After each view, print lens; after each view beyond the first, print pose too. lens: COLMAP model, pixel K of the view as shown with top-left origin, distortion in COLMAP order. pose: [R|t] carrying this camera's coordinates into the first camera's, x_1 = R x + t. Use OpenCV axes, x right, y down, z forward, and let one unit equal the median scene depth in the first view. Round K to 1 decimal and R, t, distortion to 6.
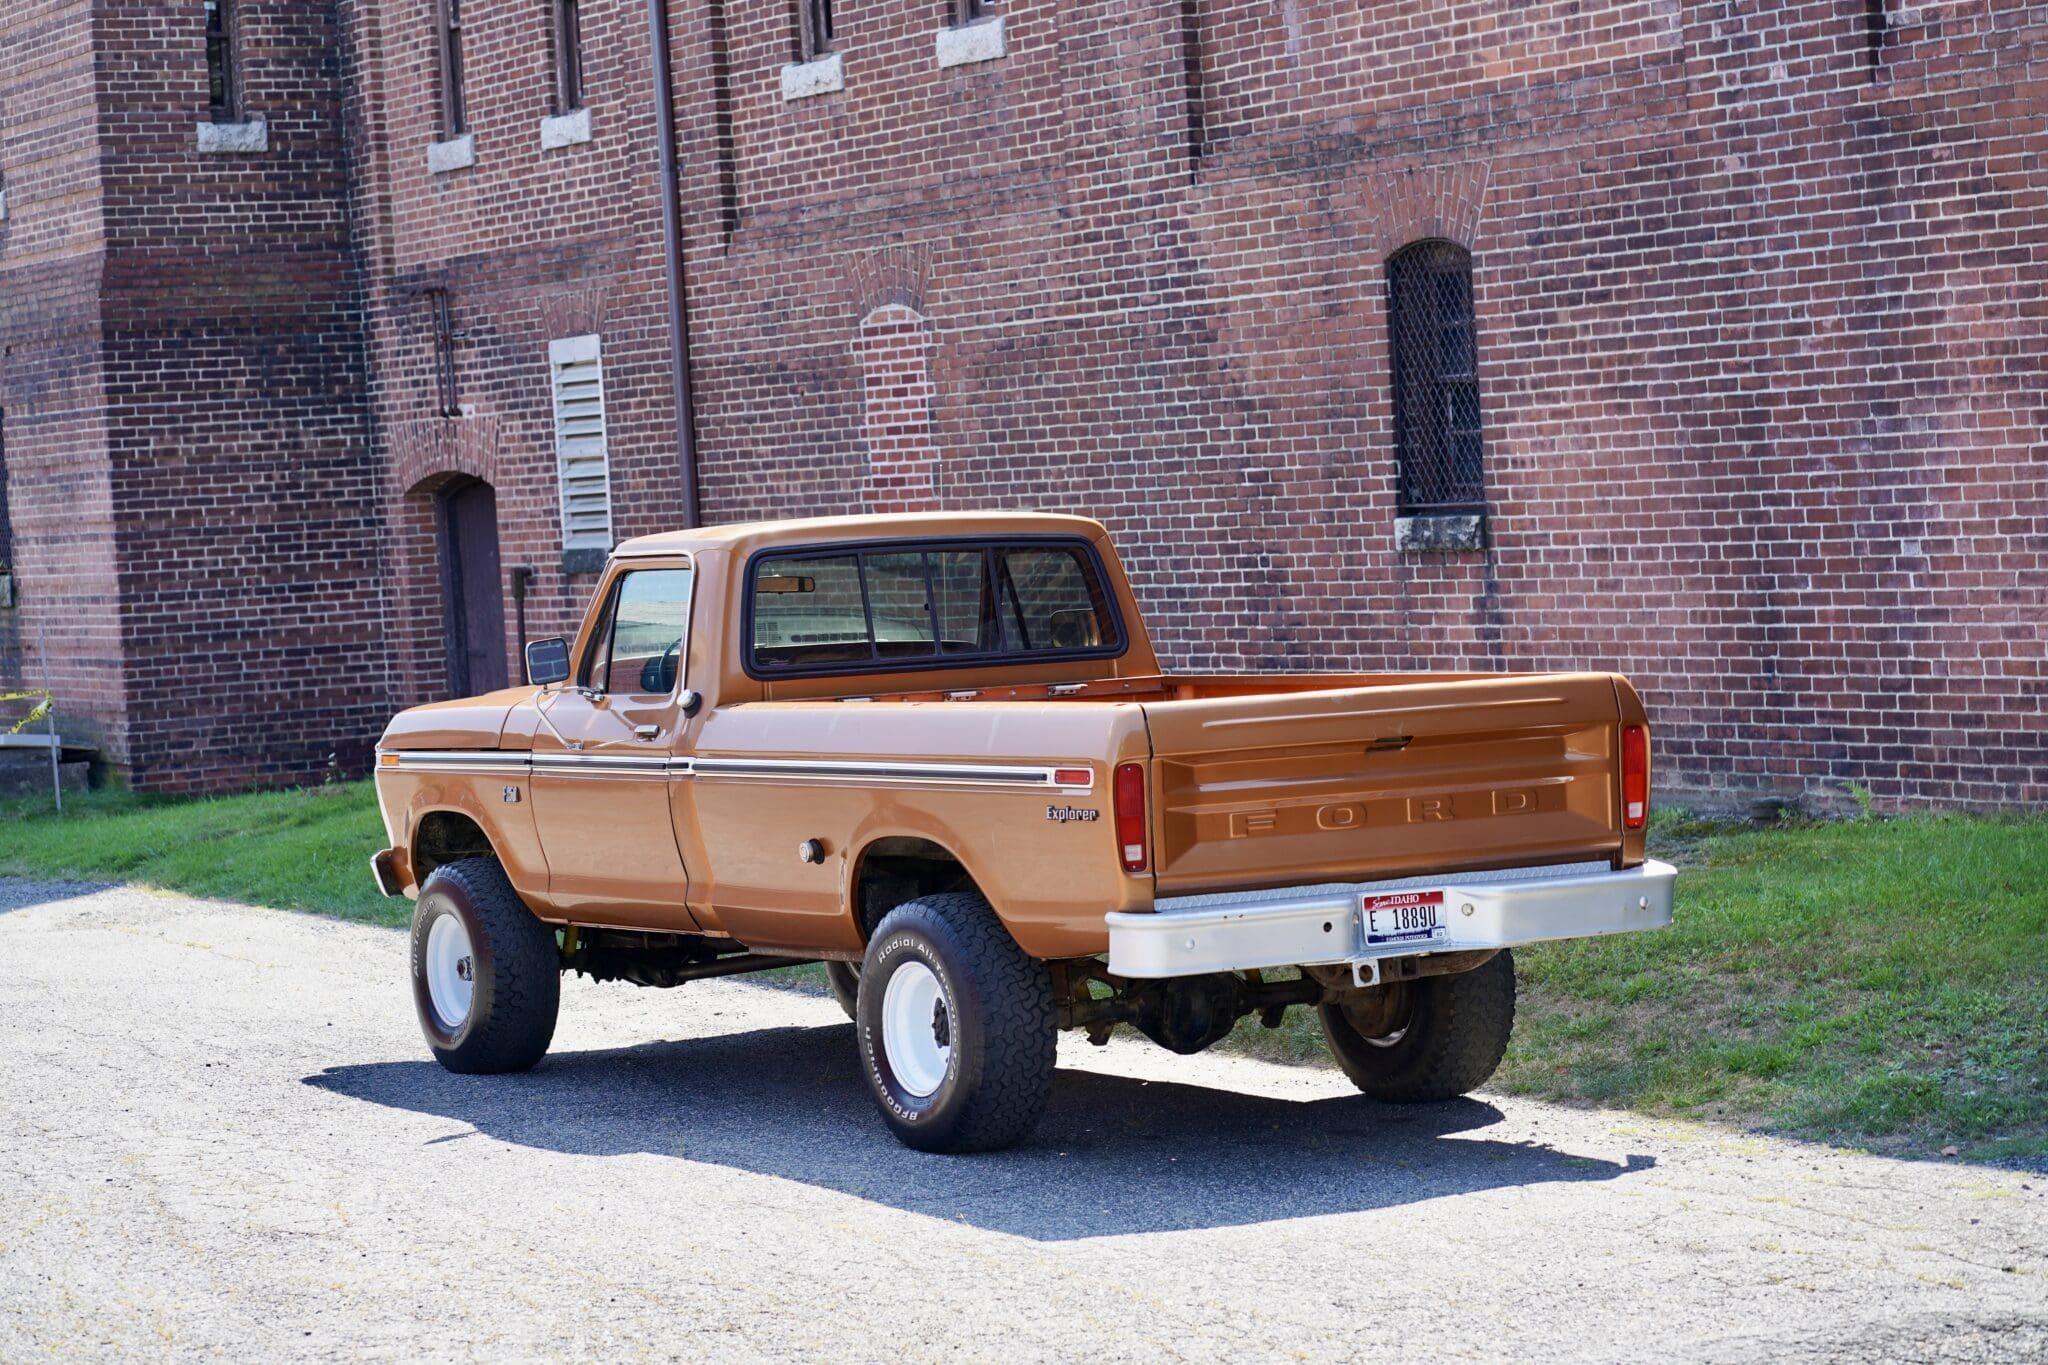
lens RADIAL K [[4920.1, 0, 841.3], [0, 4920.1, 687.0], [0, 0, 1]] dist [-0.044104, 0.000000]
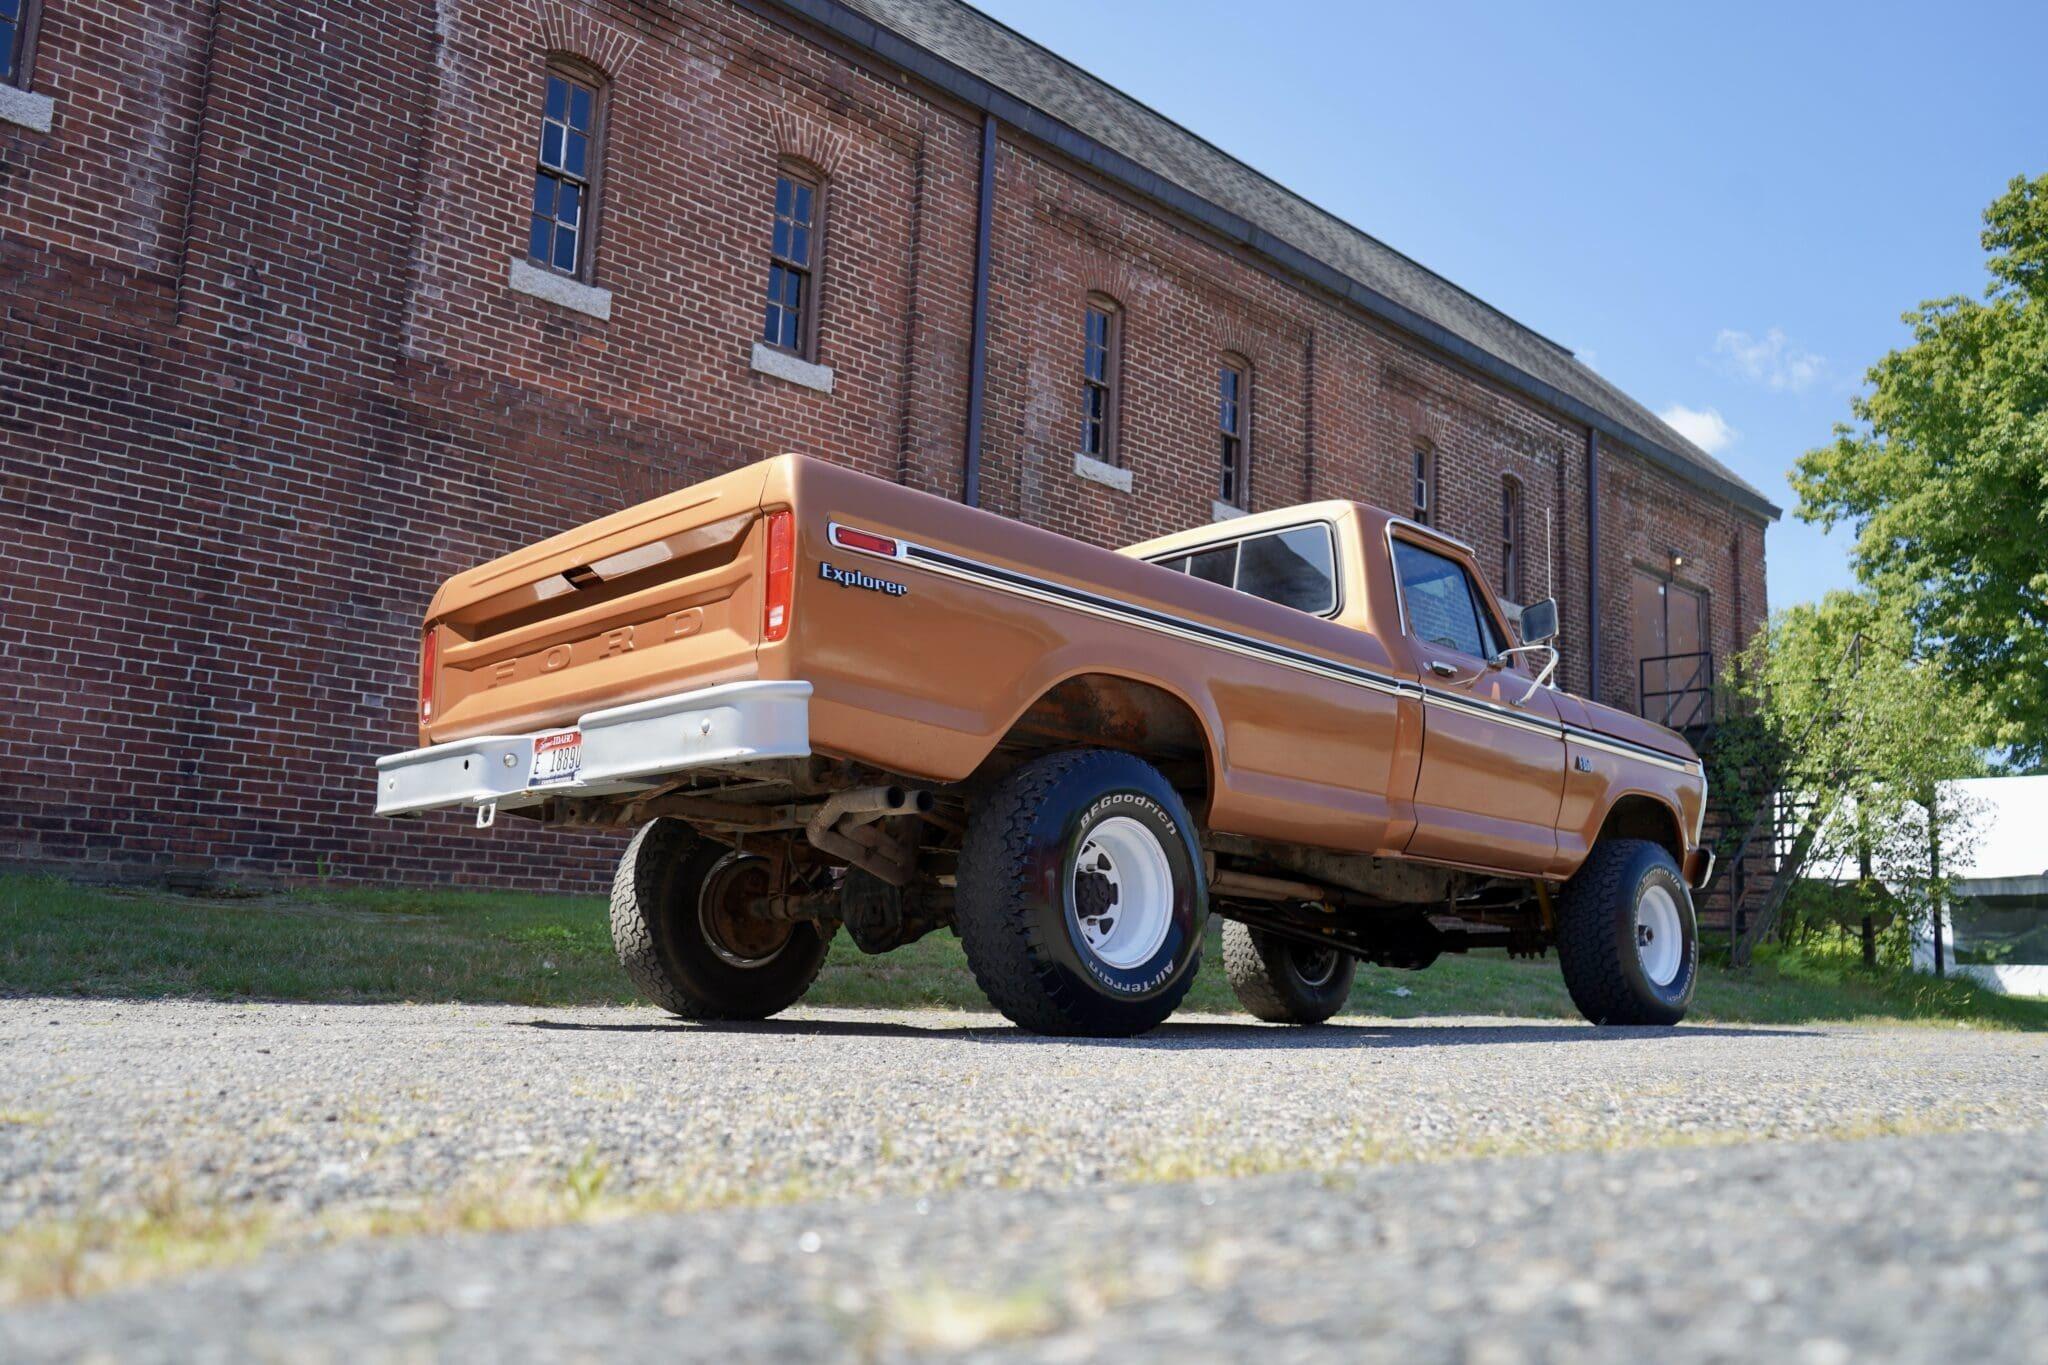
lens RADIAL K [[1656.9, 0, 1055.5], [0, 1656.9, 682.2], [0, 0, 1]] dist [-0.021434, 0.016559]
pose [[-0.297809, 0.211908, 0.930808, -0.260590], [0.024390, 0.976422, -0.214489, 0.066977], [-0.954314, -0.041174, -0.295956, 0.867778]]
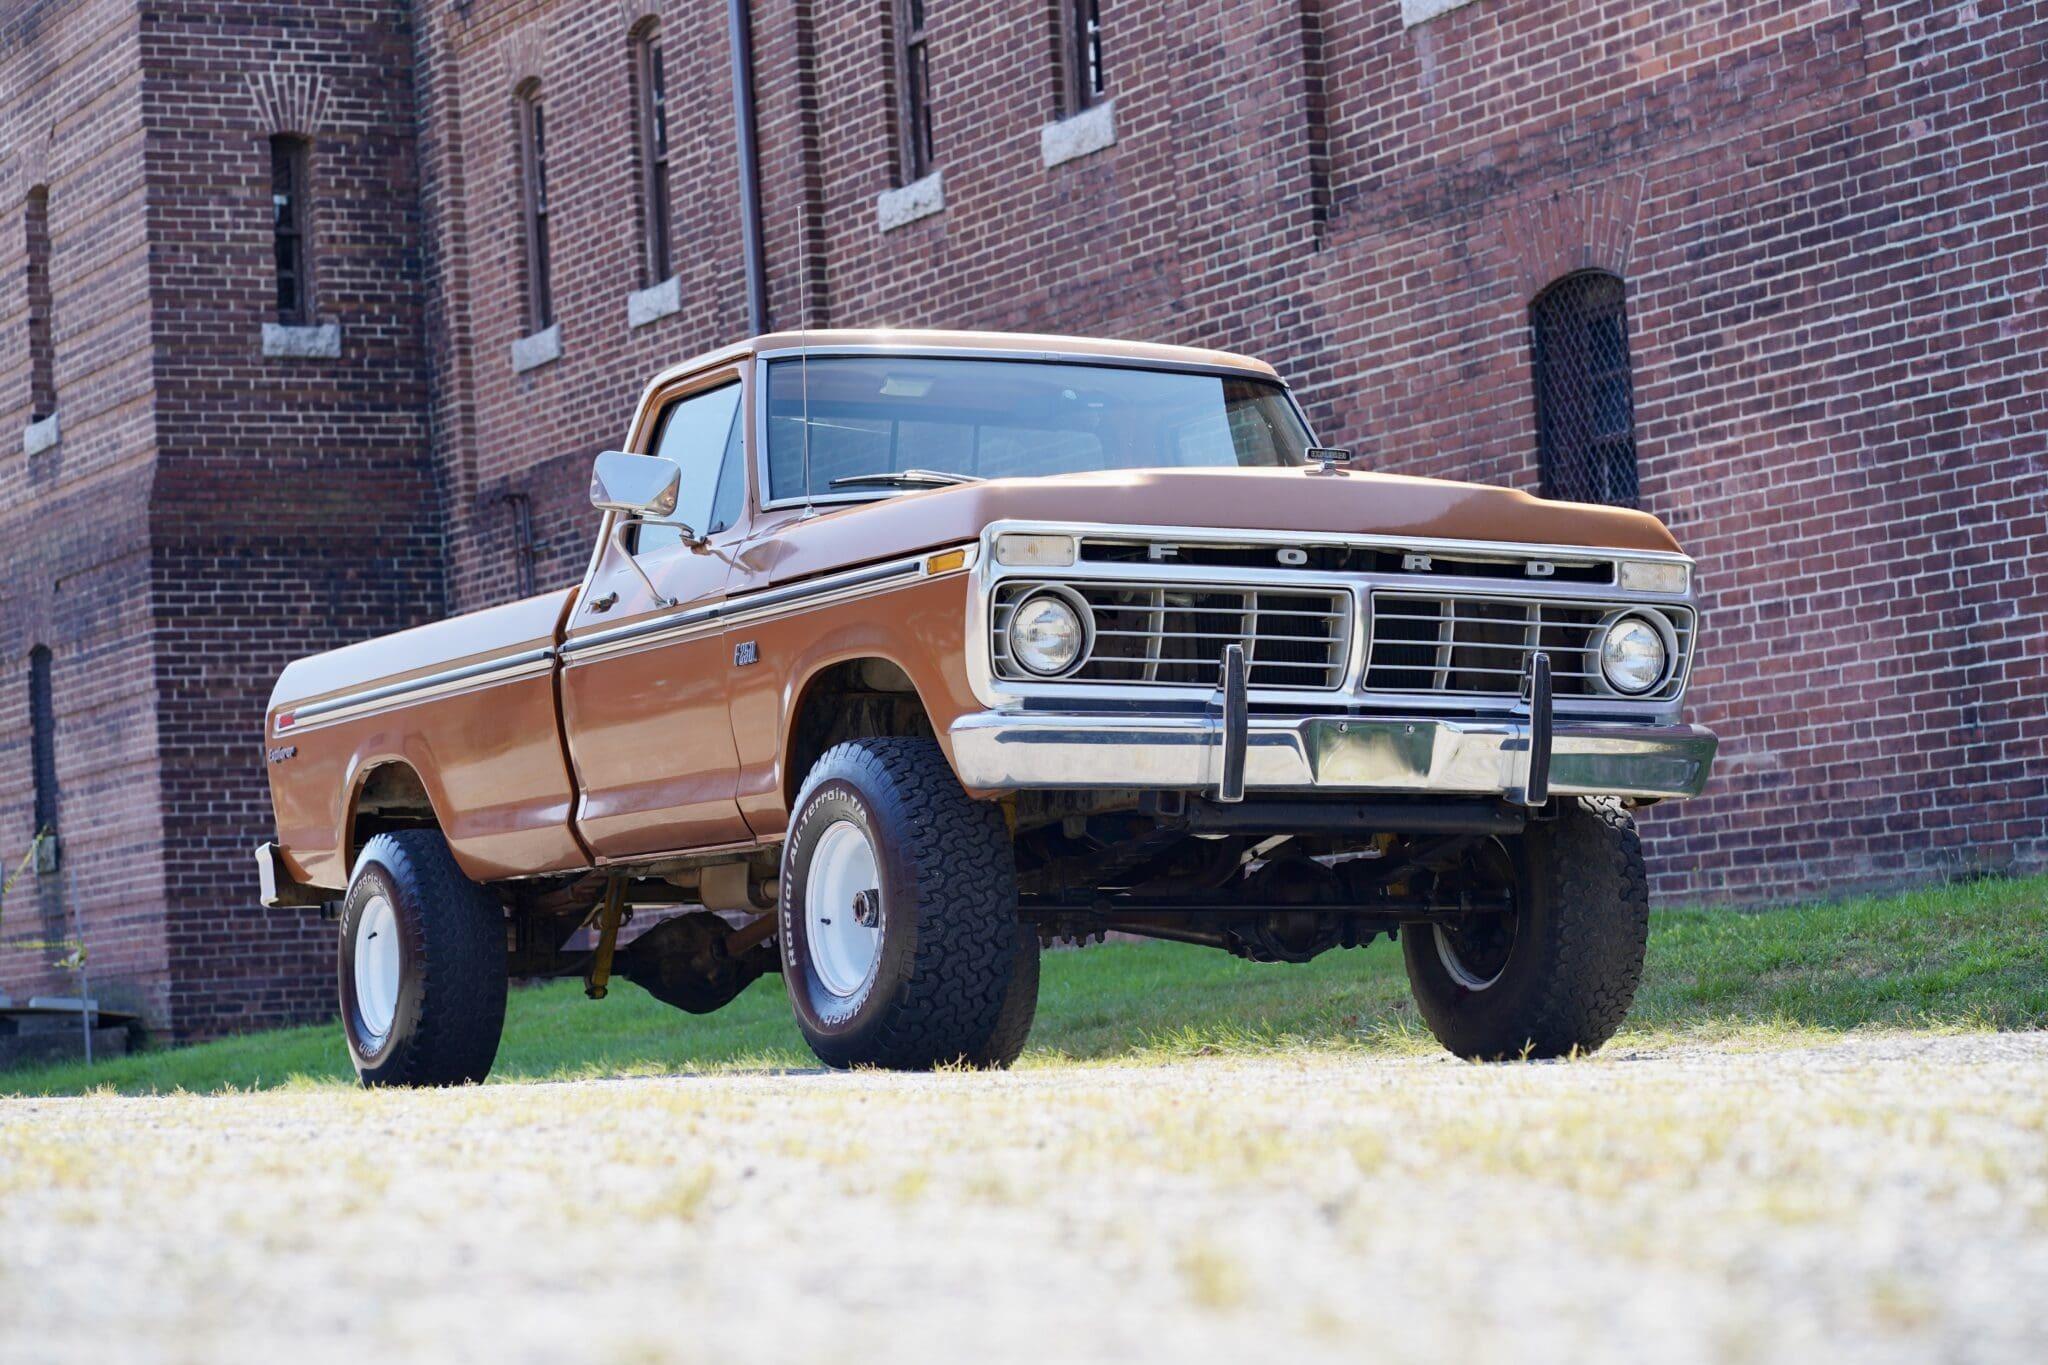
lens RADIAL K [[5111.2, 0, 878.3], [0, 5111.2, 669.0], [0, 0, 1]] dist [-0.037452, 0.000000]
pose [[0.998943, 0.004220, -0.045773, 0.039600], [-0.009511, 0.993203, -0.116004, 0.086684], [0.044972, 0.116316, 0.992194, 0.115700]]
